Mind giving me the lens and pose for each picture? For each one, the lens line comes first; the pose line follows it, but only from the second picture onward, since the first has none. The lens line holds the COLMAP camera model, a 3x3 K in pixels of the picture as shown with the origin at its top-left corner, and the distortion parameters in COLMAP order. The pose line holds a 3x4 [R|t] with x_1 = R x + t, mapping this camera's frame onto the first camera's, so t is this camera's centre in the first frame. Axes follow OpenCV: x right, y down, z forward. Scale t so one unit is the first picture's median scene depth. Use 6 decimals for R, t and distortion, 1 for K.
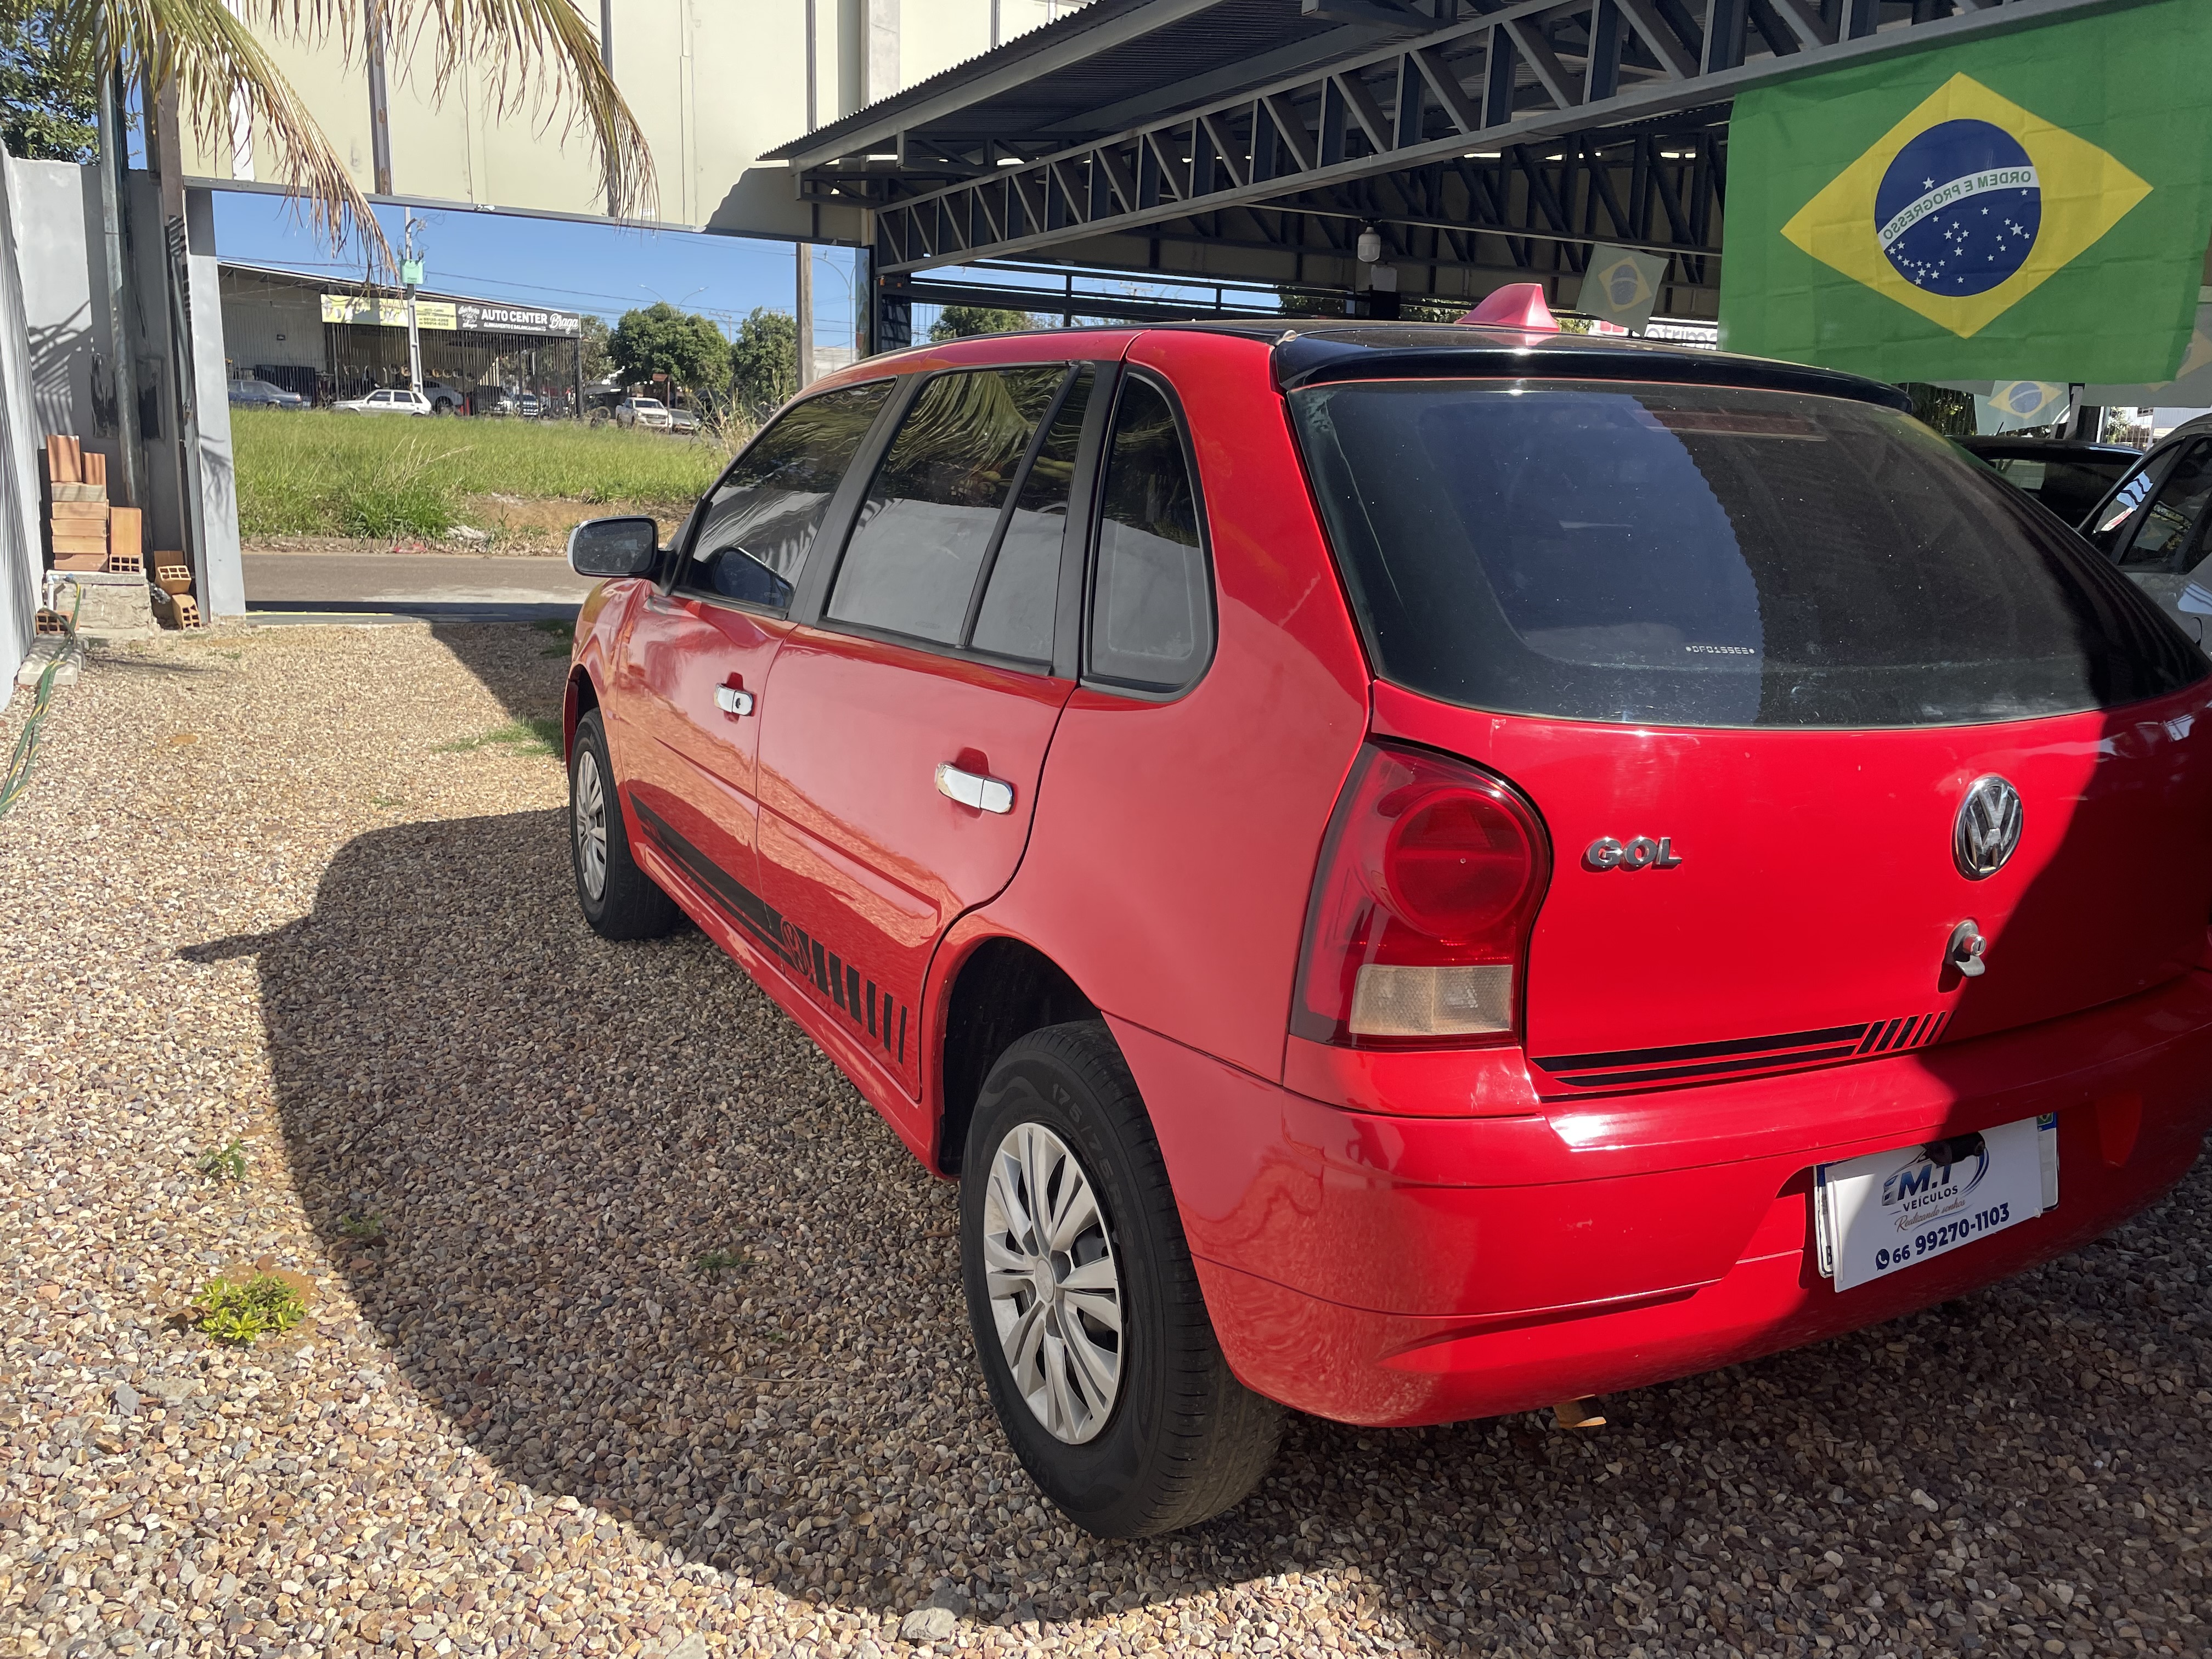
lens RADIAL K [[1652.8, 0, 1110.1], [0, 1652.8, 829.2], [0, 0, 1]] dist [0.057330, -0.065293]
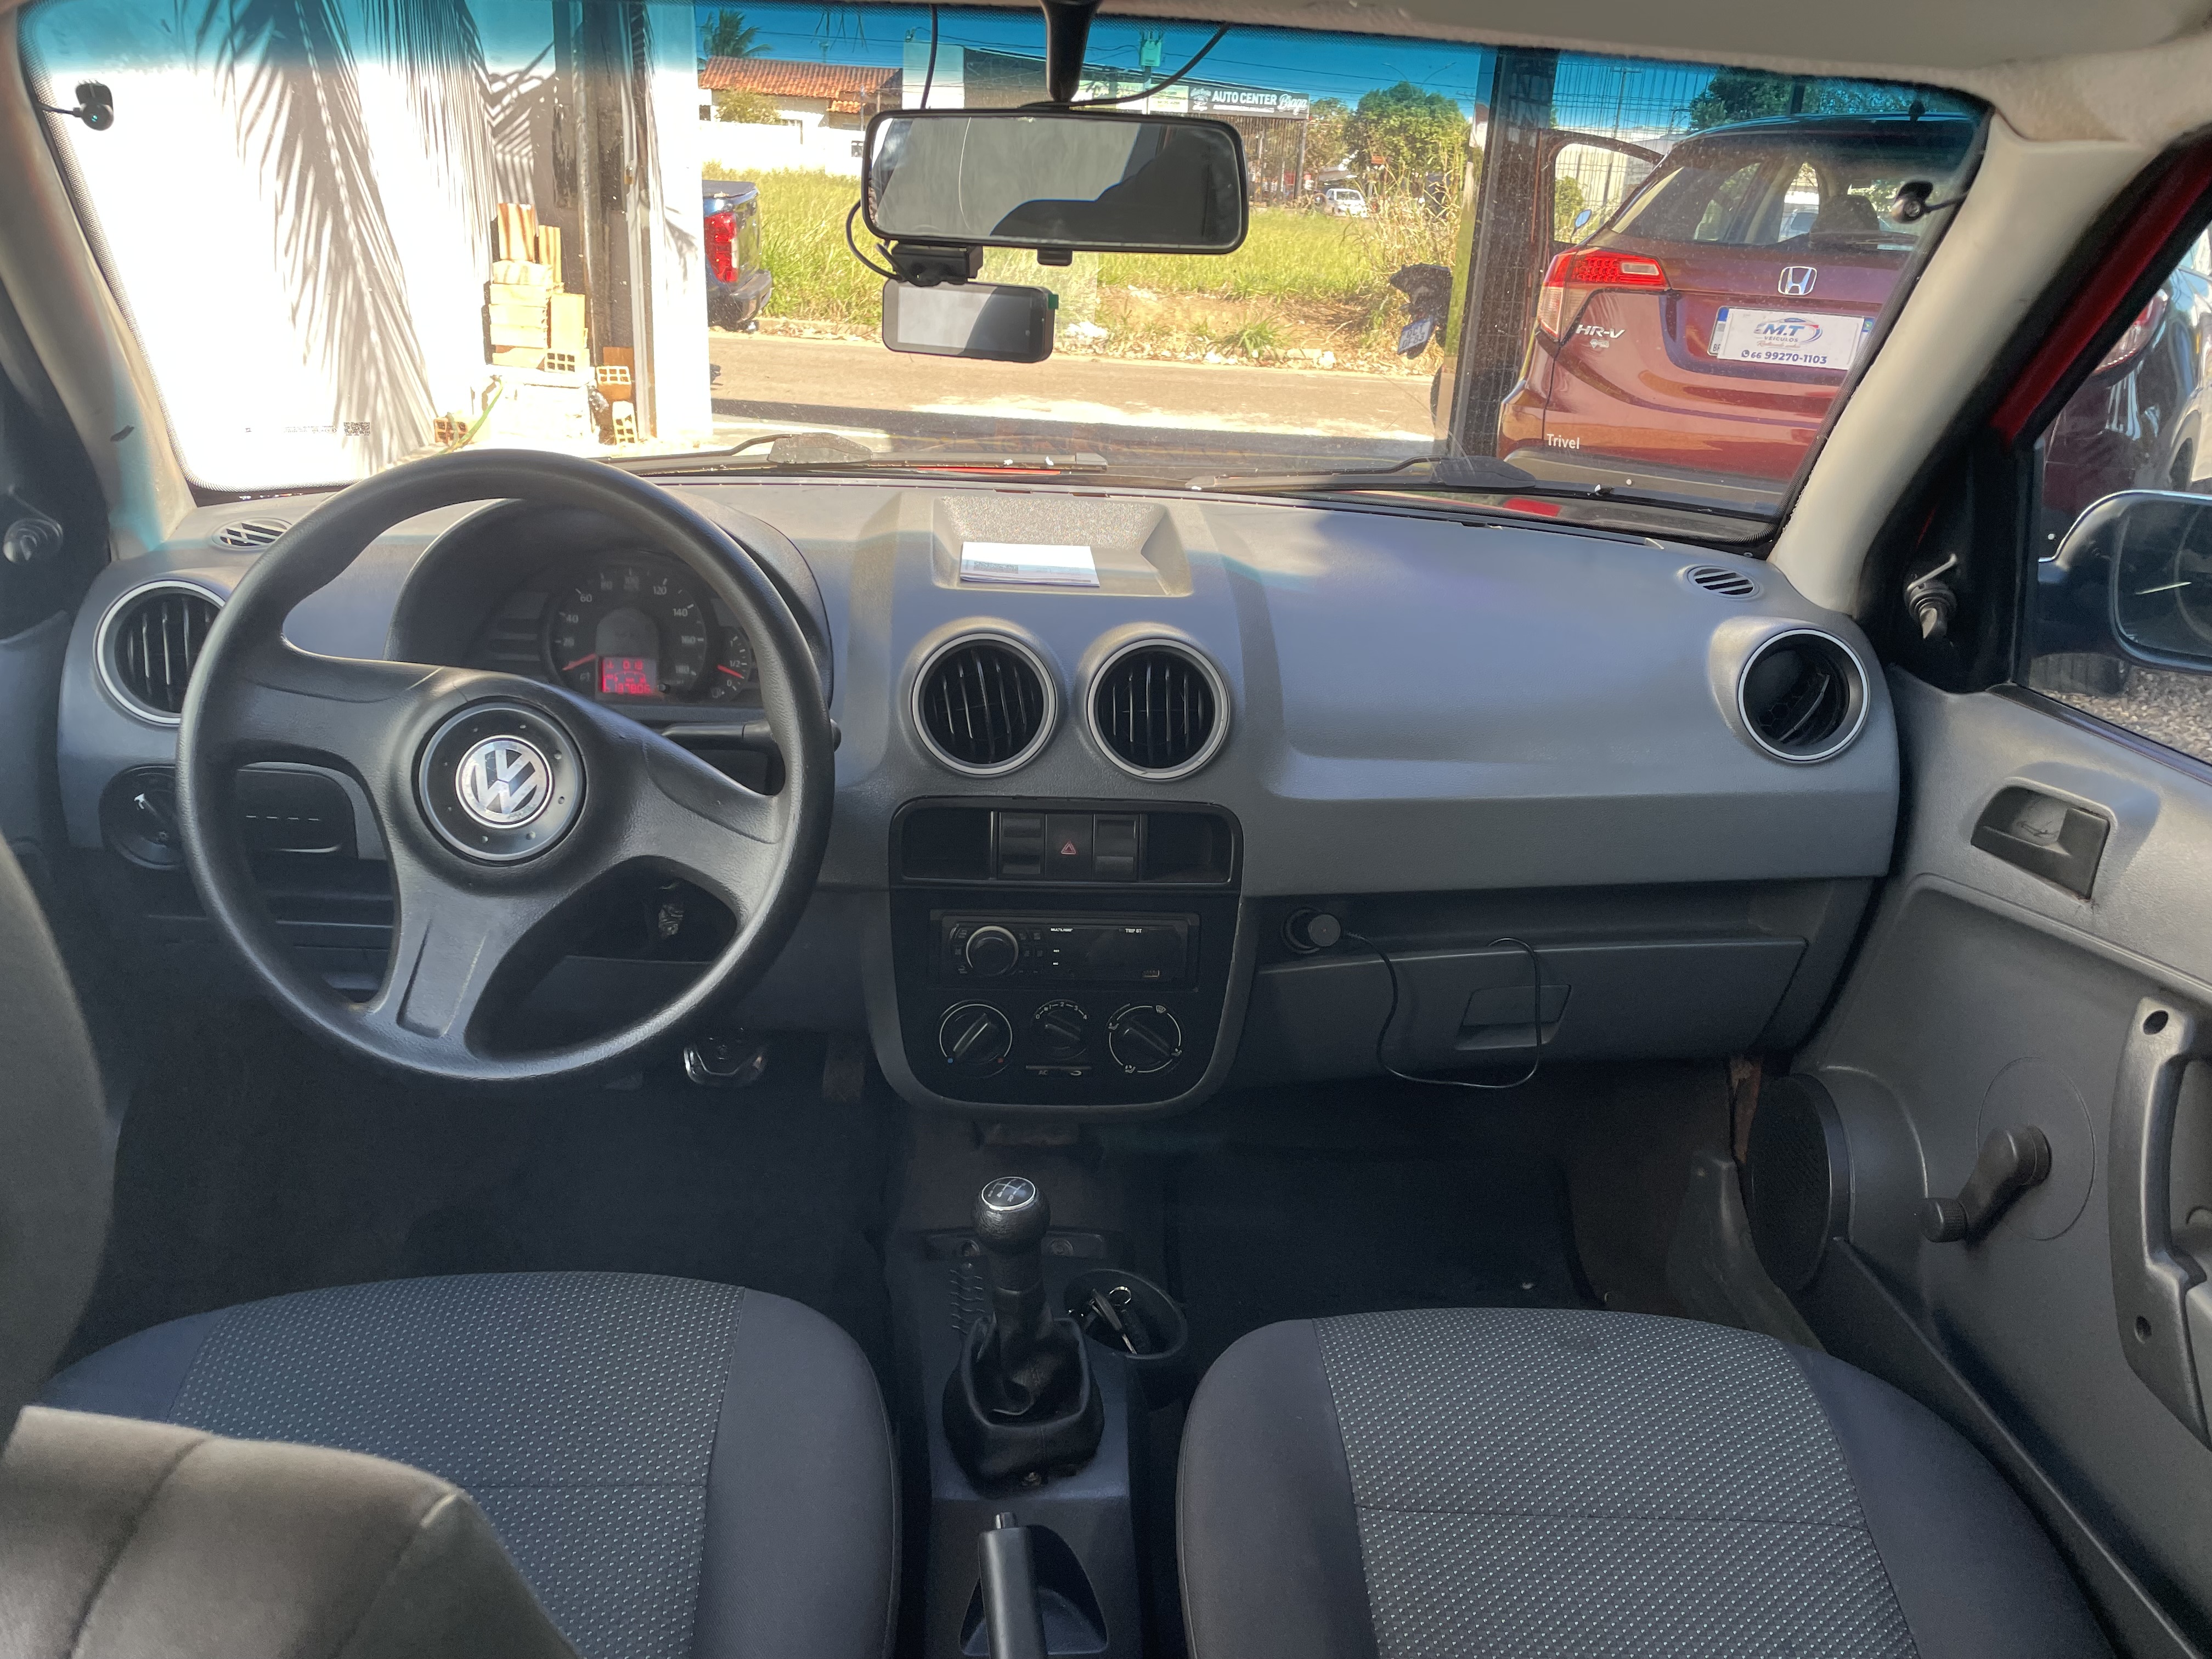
lens RADIAL K [[1652.8, 0, 1118.0], [0, 1652.8, 815.5], [0, 0, 1]] dist [0.057330, -0.065293]
pose [[0.913509, 0.144356, -0.380344, 0.026498], [-0.103165, 0.986567, 0.126662, -0.065628], [0.393520, -0.076469, 0.916130, 0.307983]]
